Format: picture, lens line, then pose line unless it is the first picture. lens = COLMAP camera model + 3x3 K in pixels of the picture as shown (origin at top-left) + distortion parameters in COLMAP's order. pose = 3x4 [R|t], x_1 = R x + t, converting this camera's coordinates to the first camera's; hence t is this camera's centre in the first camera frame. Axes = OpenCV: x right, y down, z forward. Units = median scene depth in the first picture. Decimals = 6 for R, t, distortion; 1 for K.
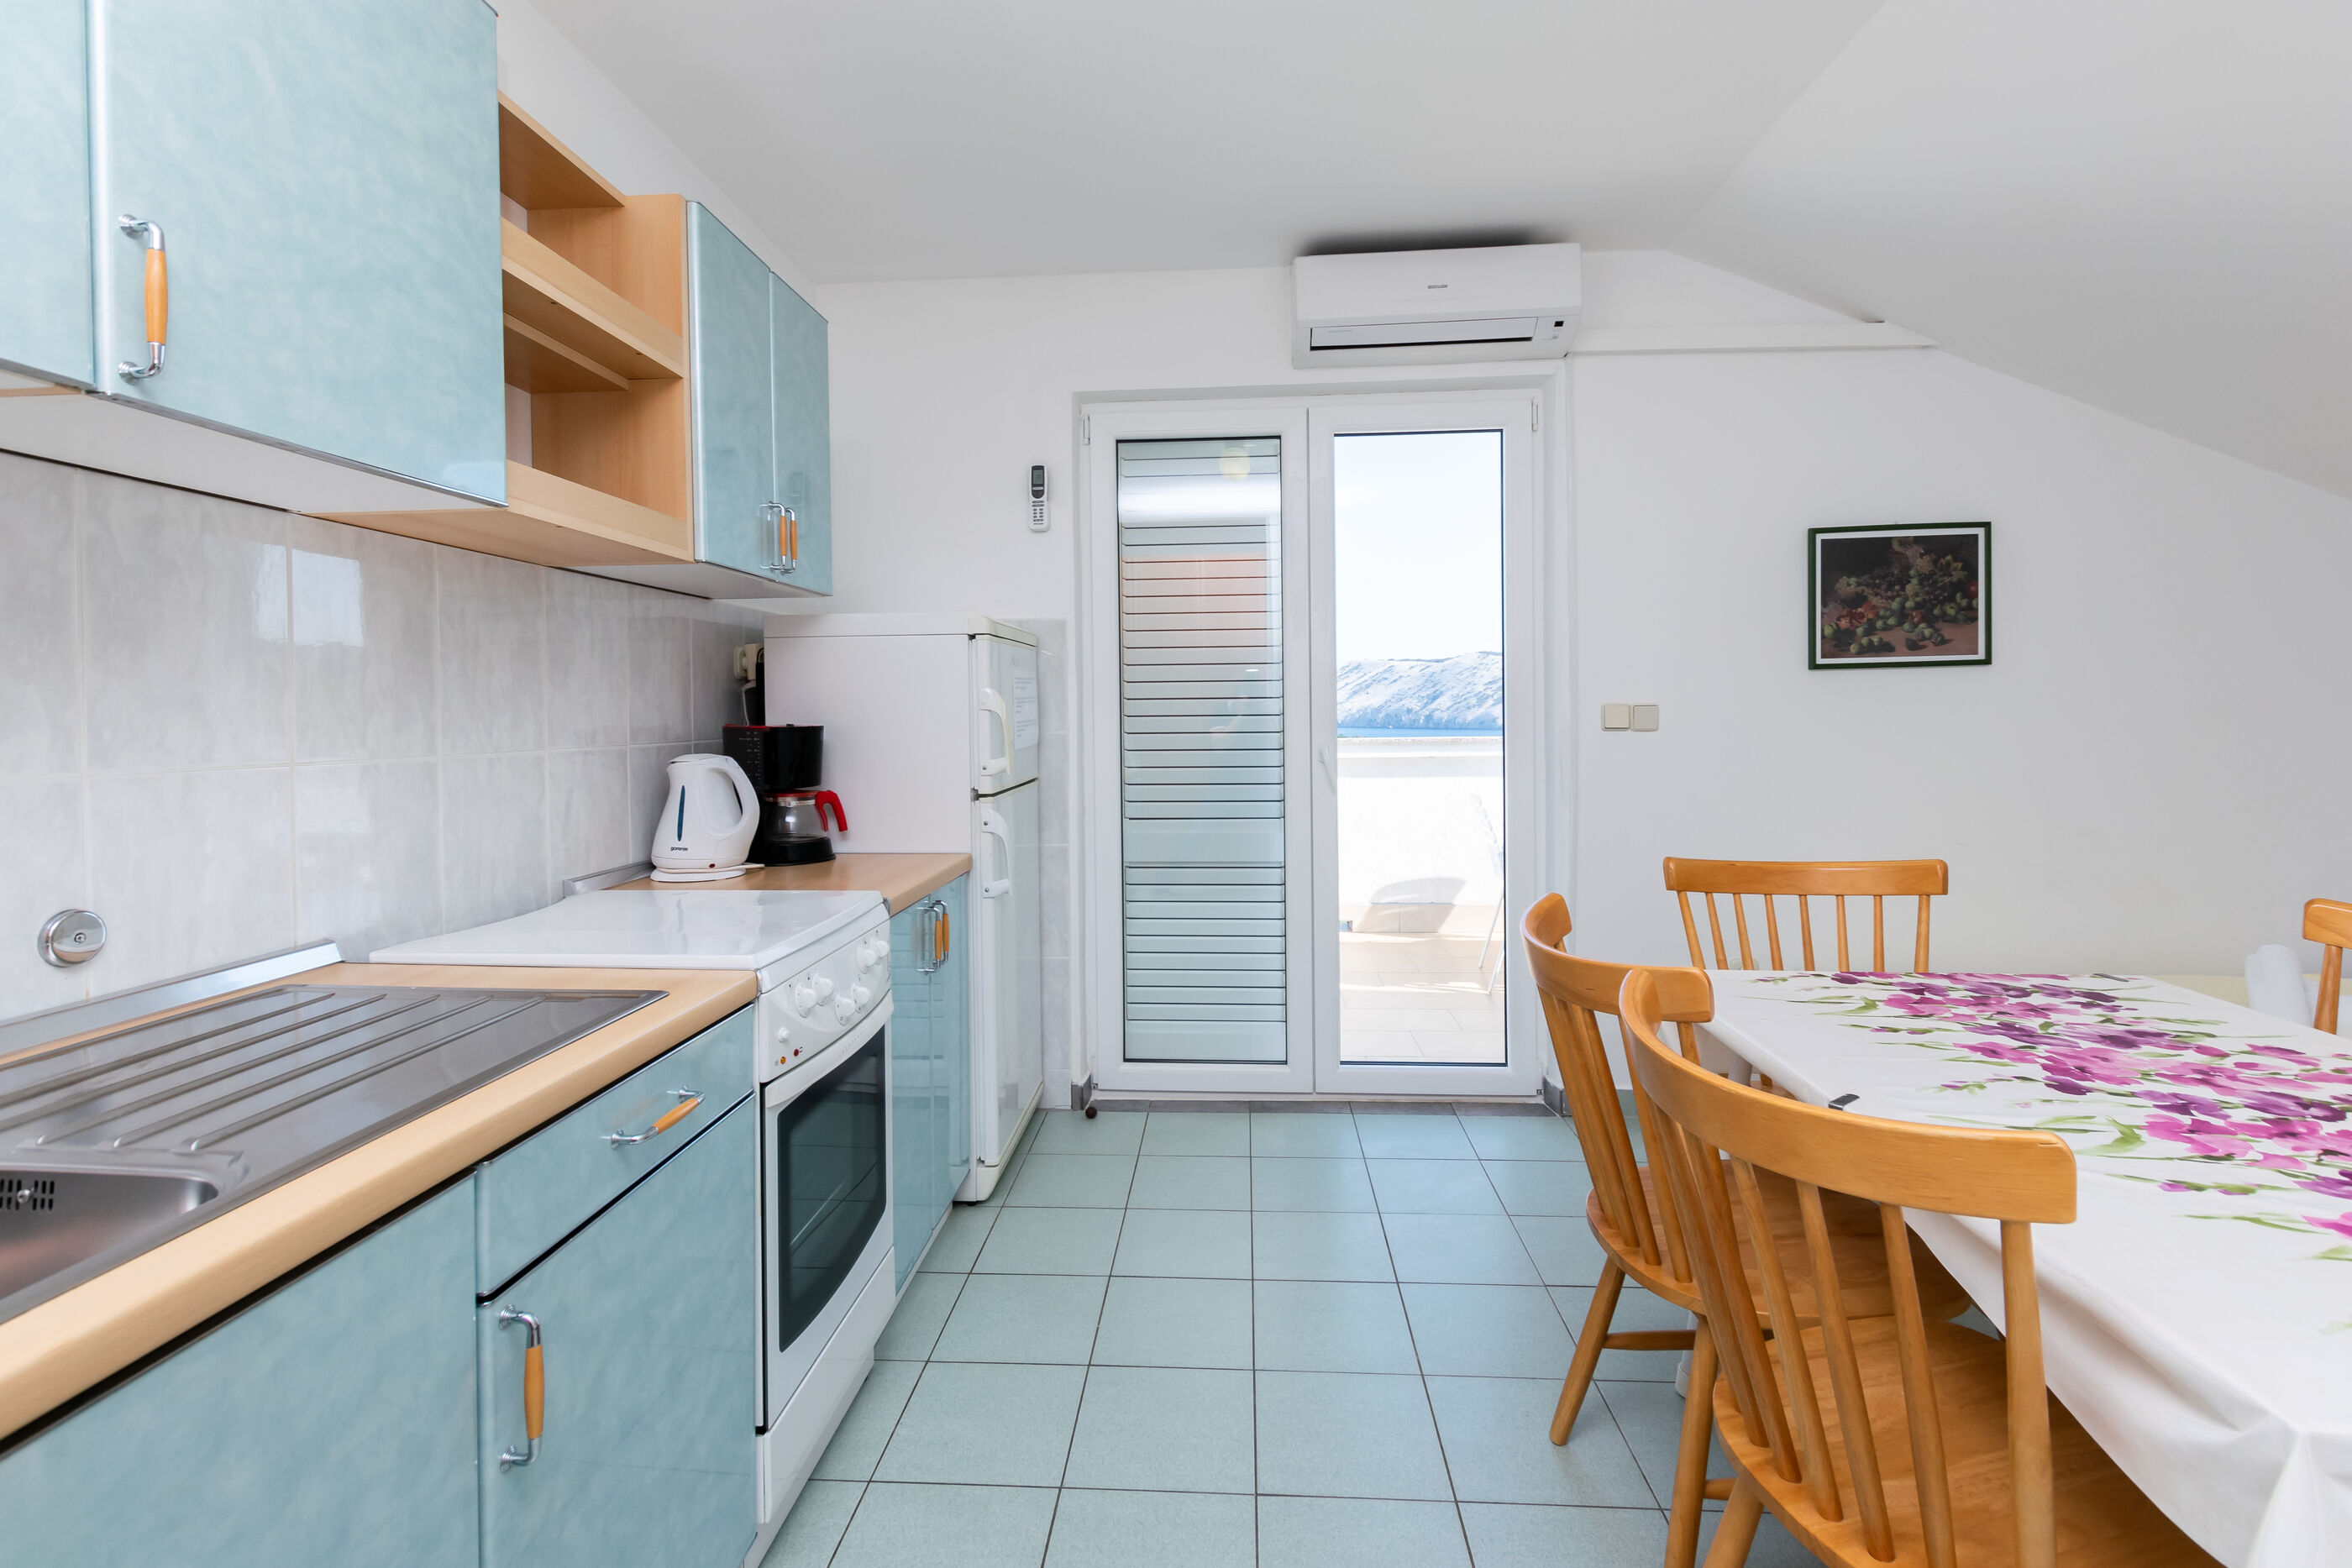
lens RADIAL K [[1052.4, 0, 1168.2], [0, 1052.4, 721.0], [0, 0, 1]] dist [0.000876, -0.001274]
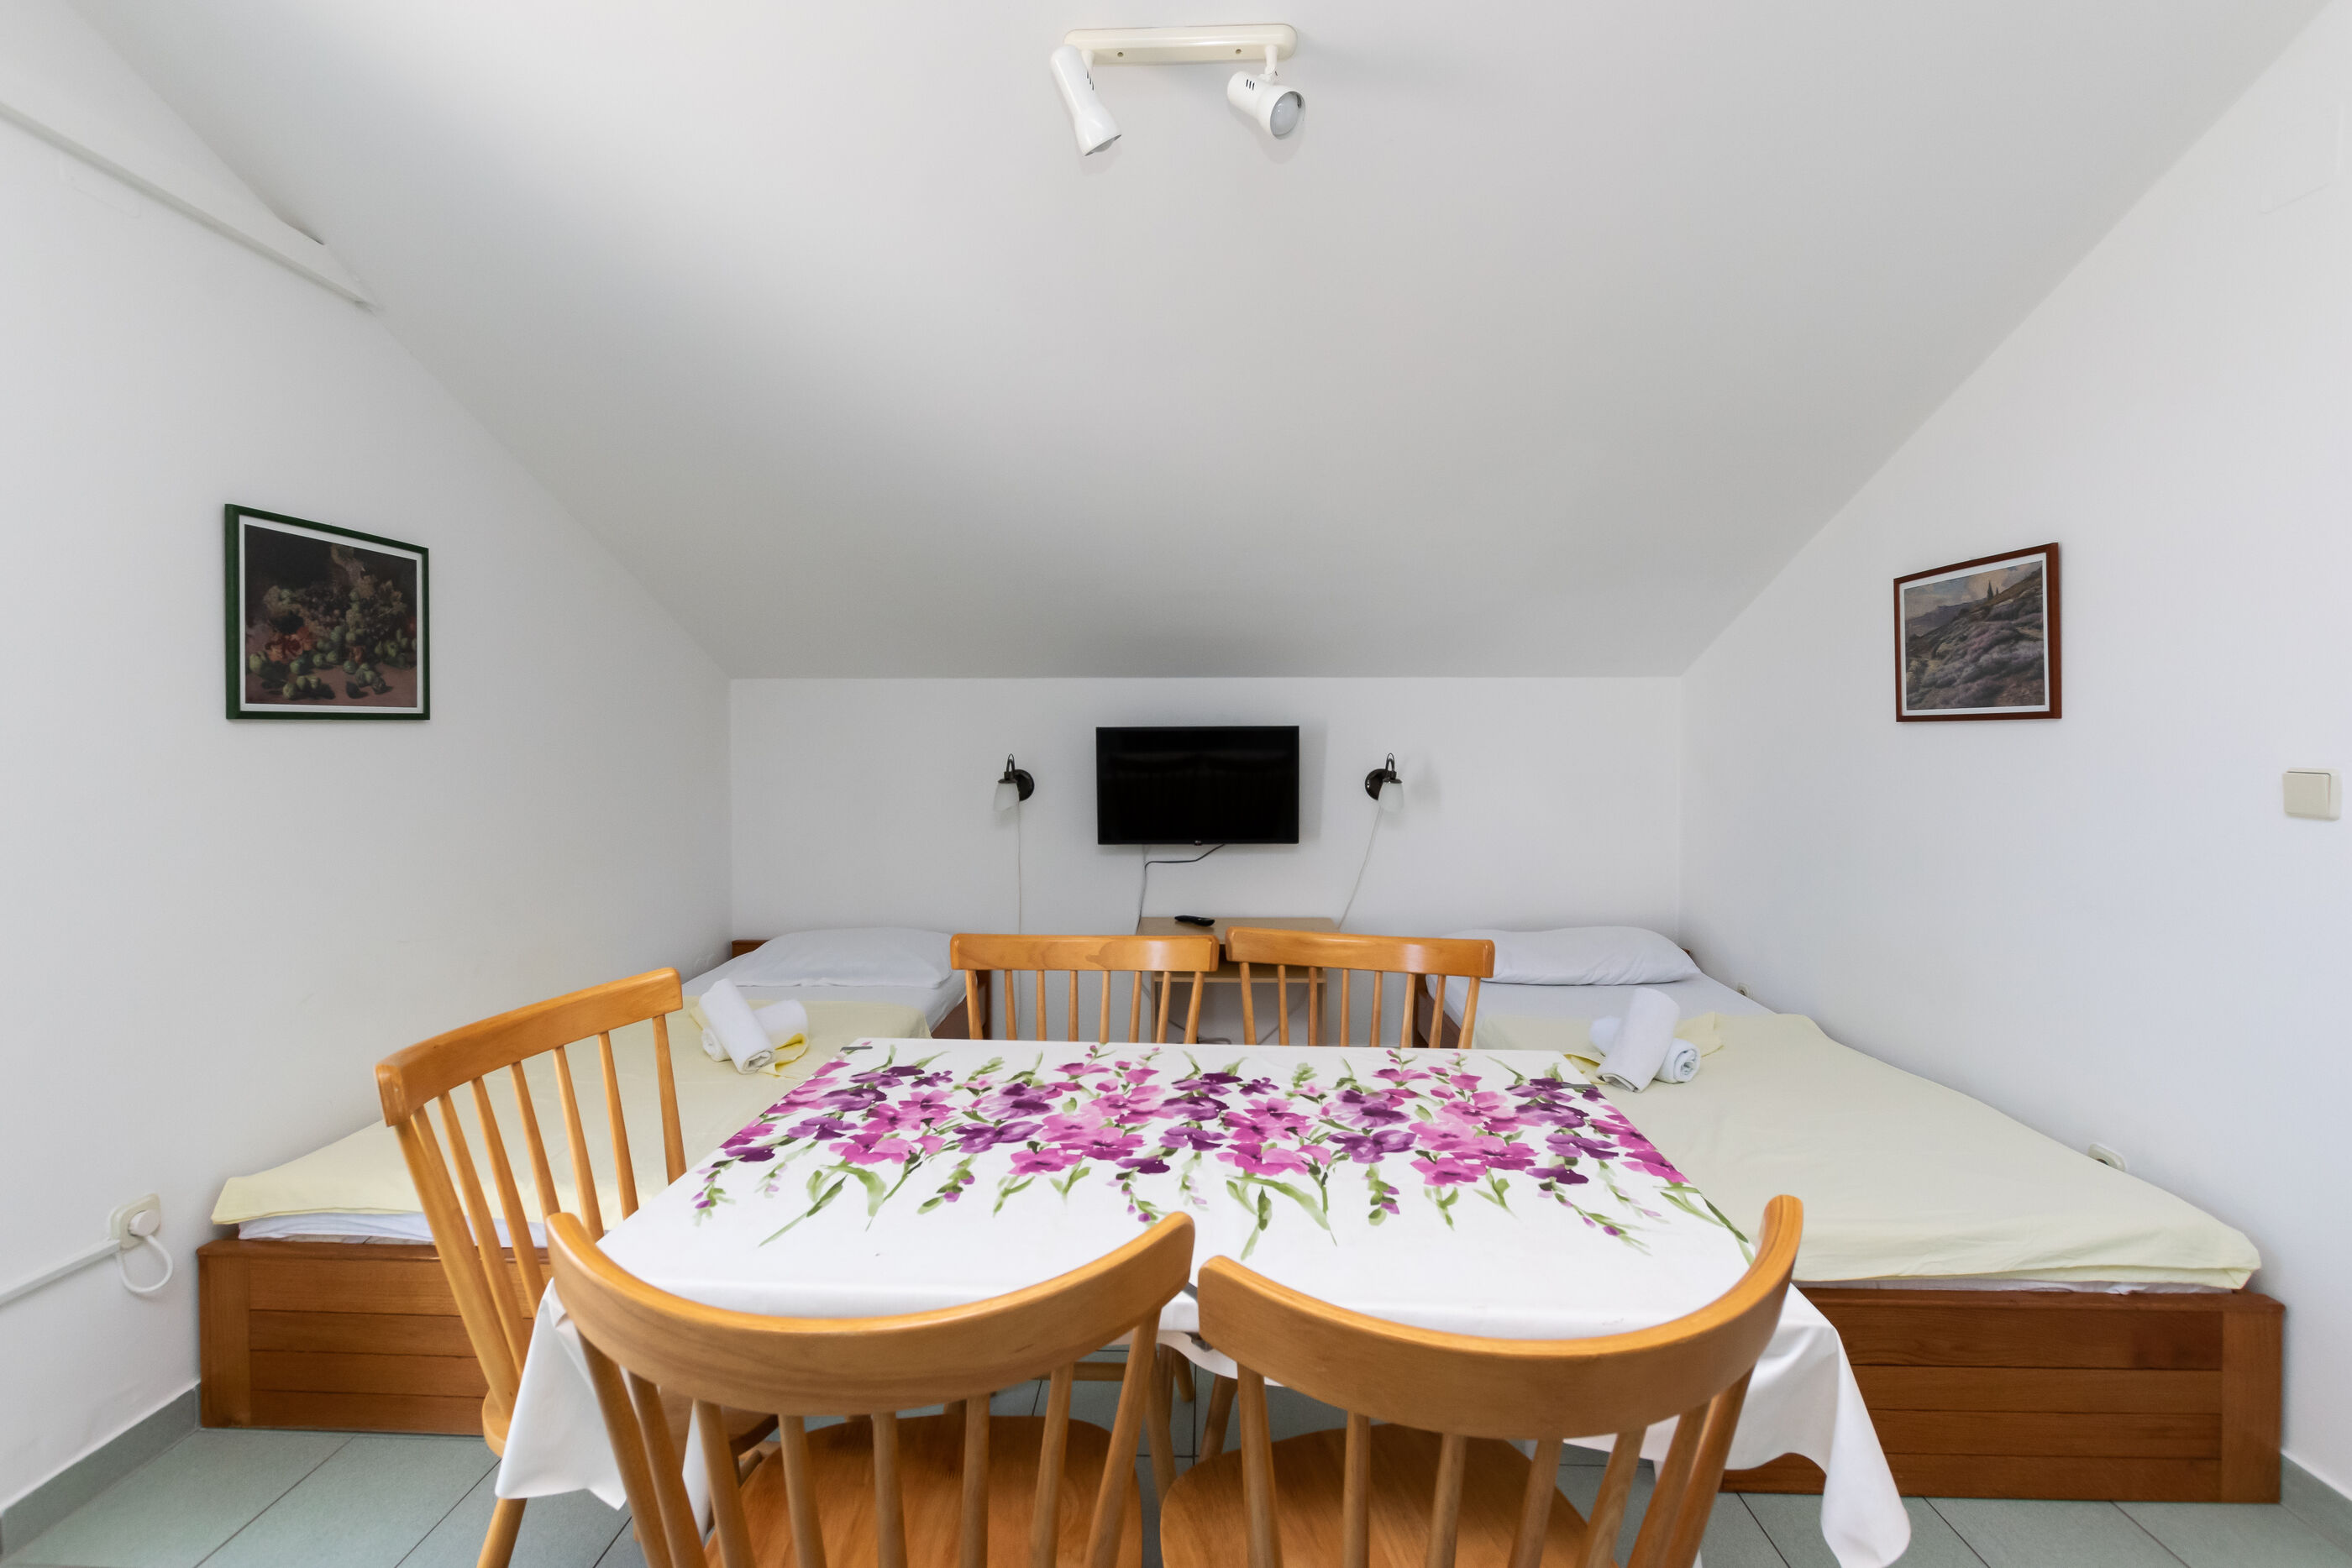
lens RADIAL K [[1038.1, 0, 1172.7], [0, 1038.1, 756.3], [0, 0, 1]] dist [0.000123, -0.000232]
pose [[-0.038114, -0.006386, 0.999253, -0.062376], [0.012162, 0.999903, 0.006854, -0.023250], [-0.999199, 0.012414, -0.038032, 0.442467]]
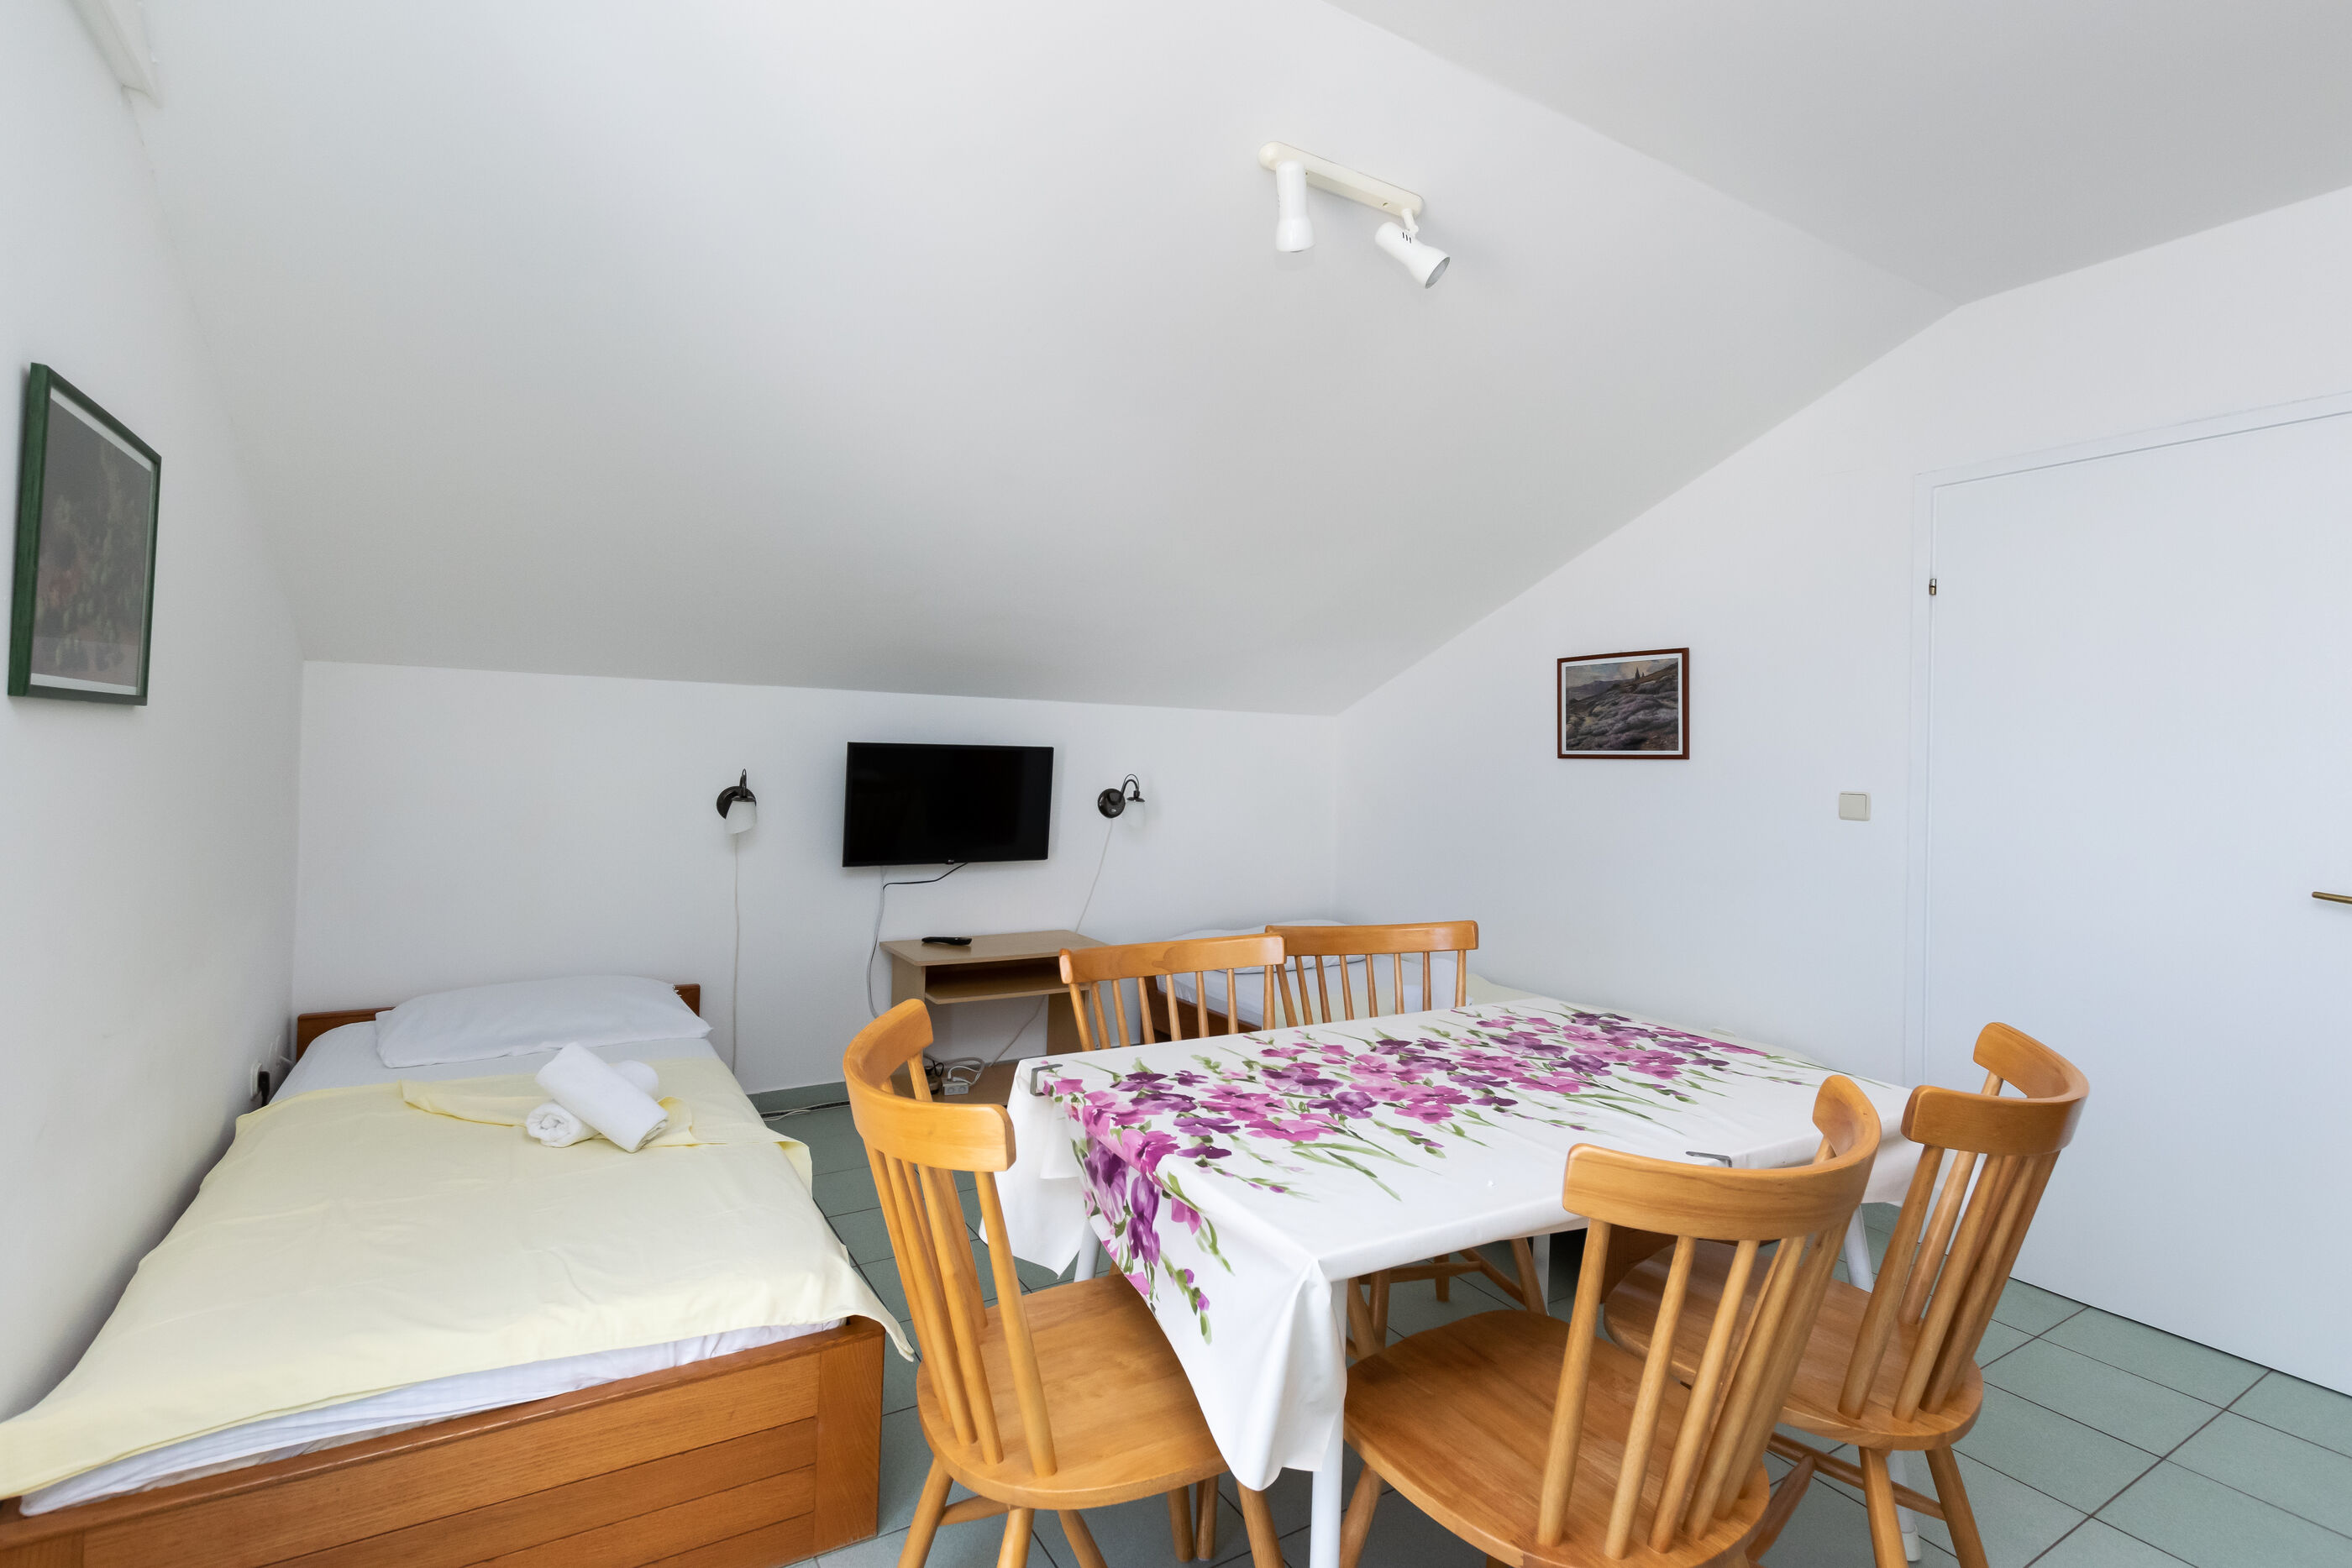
lens RADIAL K [[1052.4, 0, 1168.2], [0, 1052.4, 721.0], [0, 0, 1]] dist [0.000876, -0.001274]
pose [[-0.560264, 0.033999, 0.827616, -0.002095], [-0.007439, 0.998910, -0.046072, -0.022246], [-0.828281, -0.031969, -0.559401, 0.859728]]
